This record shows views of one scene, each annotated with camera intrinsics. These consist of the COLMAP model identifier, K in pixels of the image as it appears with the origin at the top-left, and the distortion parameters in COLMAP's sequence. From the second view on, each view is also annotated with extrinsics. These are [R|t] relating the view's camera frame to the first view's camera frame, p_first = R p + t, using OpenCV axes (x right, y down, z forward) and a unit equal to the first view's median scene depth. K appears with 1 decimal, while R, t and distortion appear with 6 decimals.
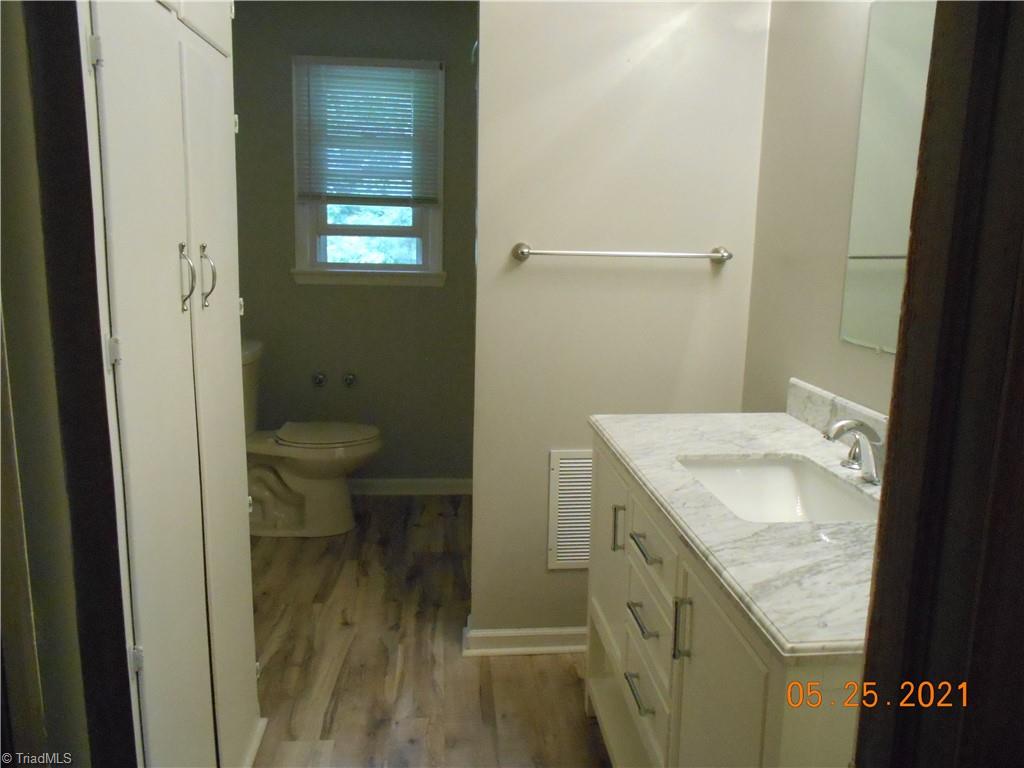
lens RADIAL K [[775.7, 0, 497.6], [0, 775.7, 381.8], [0, 0, 1]] dist [0.004325, 0.001690]
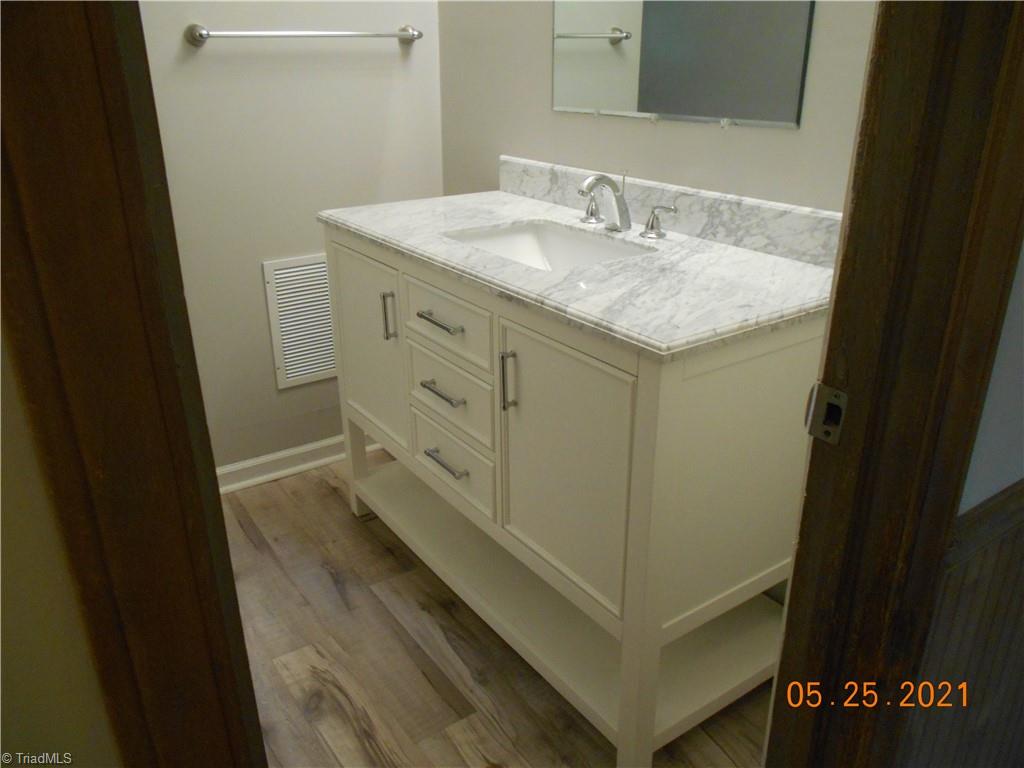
lens RADIAL K [[792.5, 0, 507.3], [0, 792.5, 387.7], [0, 0, 1]] dist [-0.067645, 0.066800]
pose [[0.856339, -0.202867, 0.474898, -0.207513], [0.098178, 0.966791, 0.235960, 0.055889], [-0.506995, -0.155437, 0.847818, 0.068021]]
